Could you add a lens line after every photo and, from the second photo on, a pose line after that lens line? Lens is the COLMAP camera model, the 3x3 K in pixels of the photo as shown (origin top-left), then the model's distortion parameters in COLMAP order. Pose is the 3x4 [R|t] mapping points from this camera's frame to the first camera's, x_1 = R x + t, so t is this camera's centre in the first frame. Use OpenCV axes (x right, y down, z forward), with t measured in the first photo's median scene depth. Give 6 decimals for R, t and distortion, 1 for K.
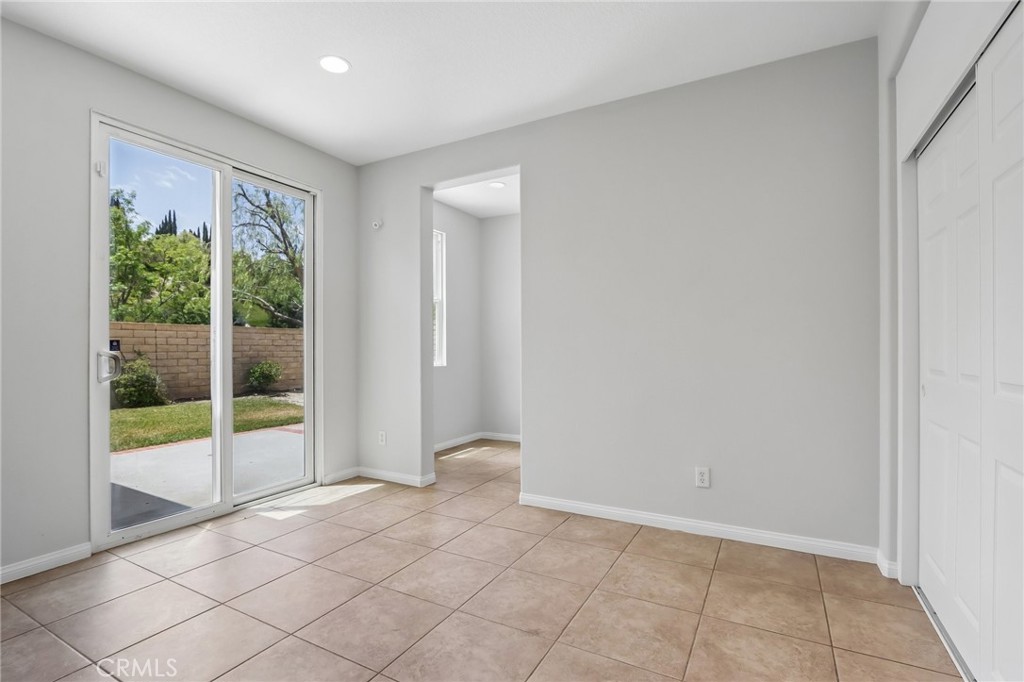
lens RADIAL K [[477.3, 0, 509.2], [0, 477.3, 348.4], [0, 0, 1]] dist [-0.027167, 0.007710]
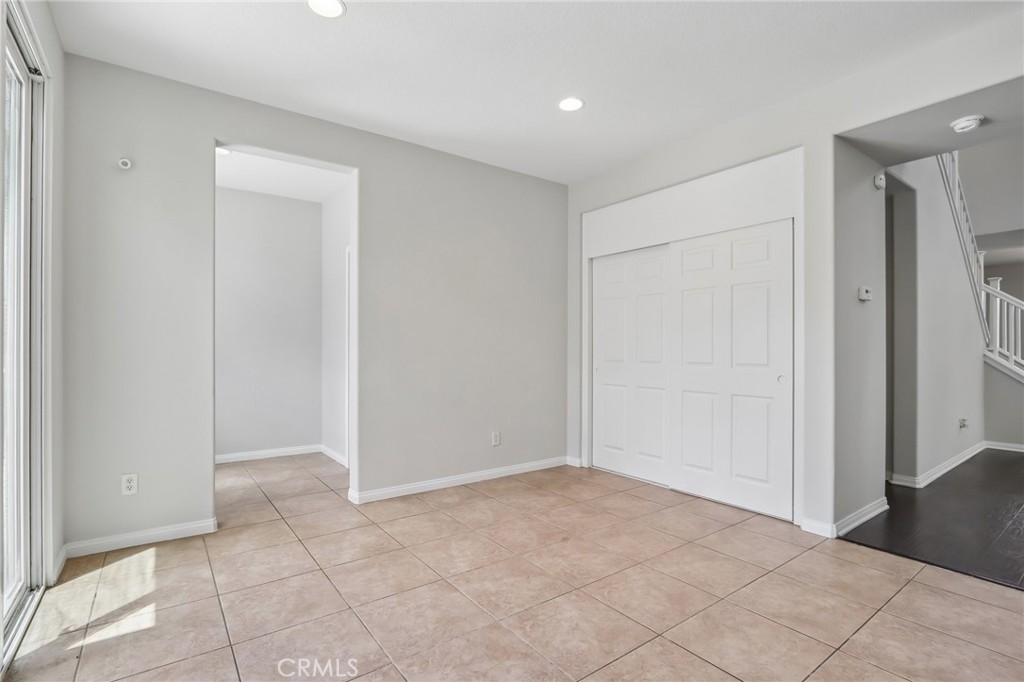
lens RADIAL K [[477.3, 0, 509.2], [0, 477.3, 348.4], [0, 0, 1]] dist [-0.027167, 0.007710]
pose [[0.423163, 0.004690, 0.906041, -0.908674], [-0.001146, 0.999989, -0.004641, -0.000183], [-0.906053, 0.000926, 0.423163, 0.337903]]
